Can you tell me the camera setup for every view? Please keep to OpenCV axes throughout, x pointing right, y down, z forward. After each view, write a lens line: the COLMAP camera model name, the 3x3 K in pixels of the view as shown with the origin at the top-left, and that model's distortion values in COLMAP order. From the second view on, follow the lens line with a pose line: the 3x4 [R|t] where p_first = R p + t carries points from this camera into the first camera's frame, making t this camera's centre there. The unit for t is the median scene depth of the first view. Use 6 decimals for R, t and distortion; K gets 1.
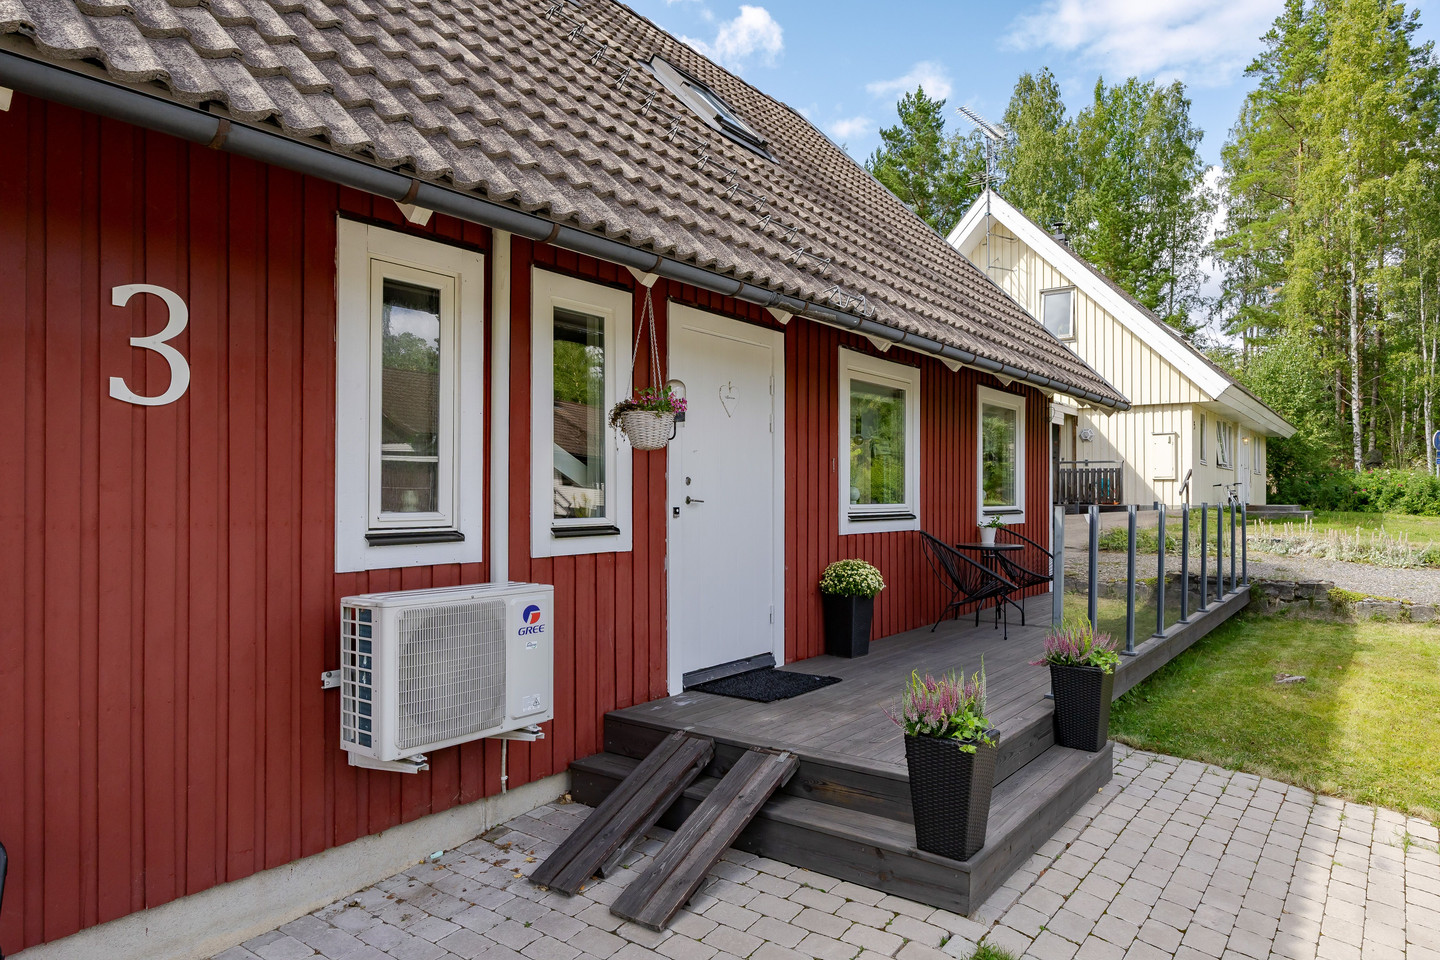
lens RADIAL K [[933.3, 0, 756.2], [0, 933.3, 476.3], [0, 0, 1]] dist [0.001125, 0.000424]
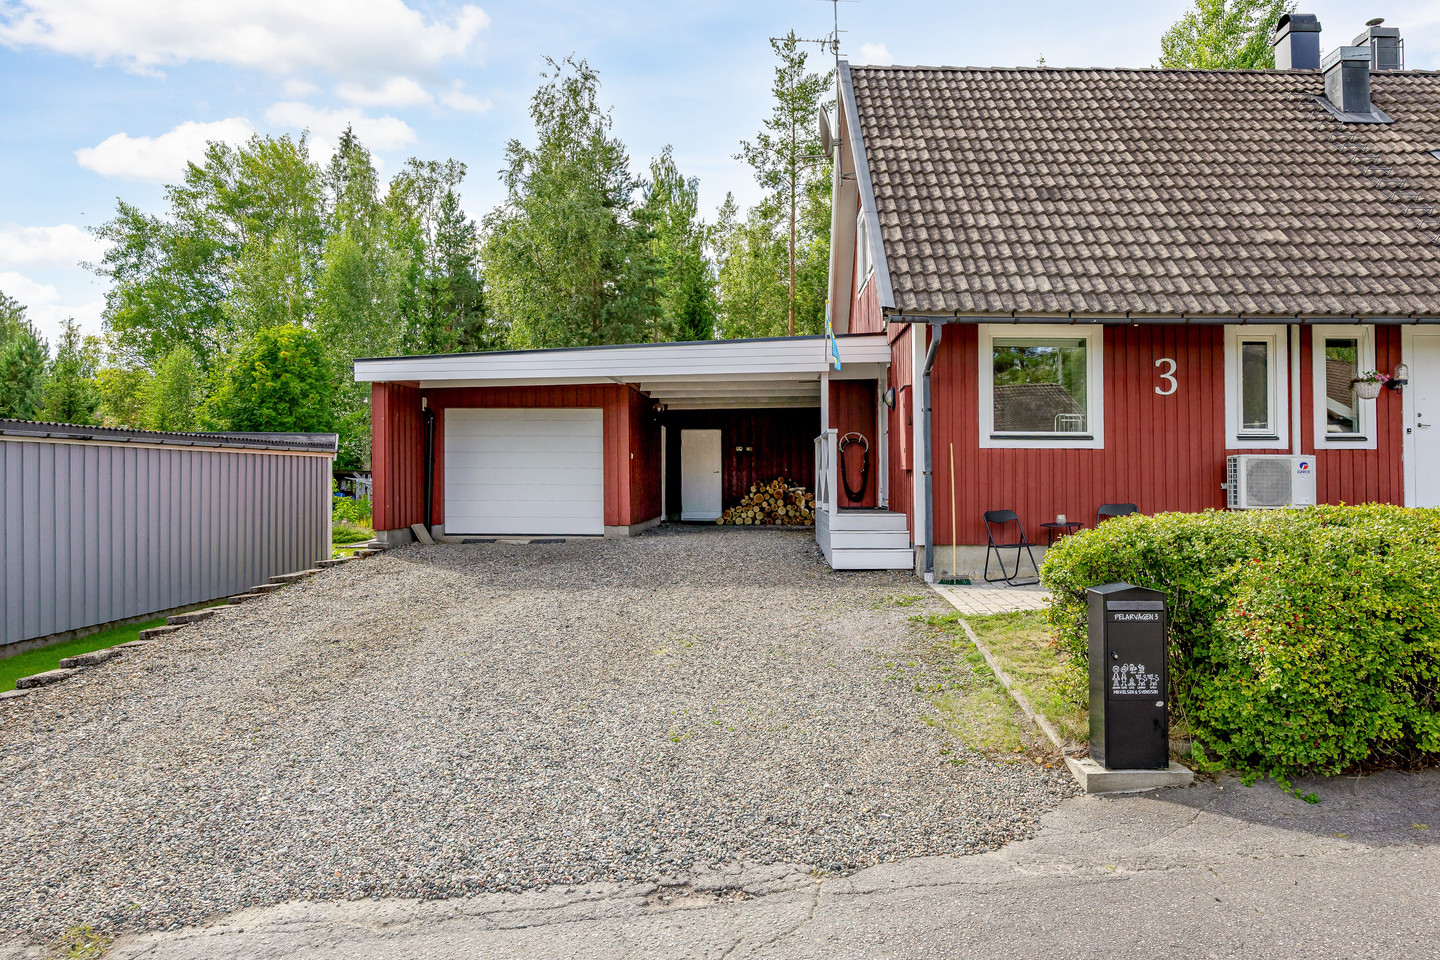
lens RADIAL K [[933.3, 0, 756.2], [0, 933.3, 476.3], [0, 0, 1]] dist [0.001125, 0.000424]
pose [[0.593786, -0.012875, -0.804520, 0.967873], [0.015444, 0.999870, -0.004602, 0.174173], [0.804475, -0.009692, 0.593908, -1.803543]]
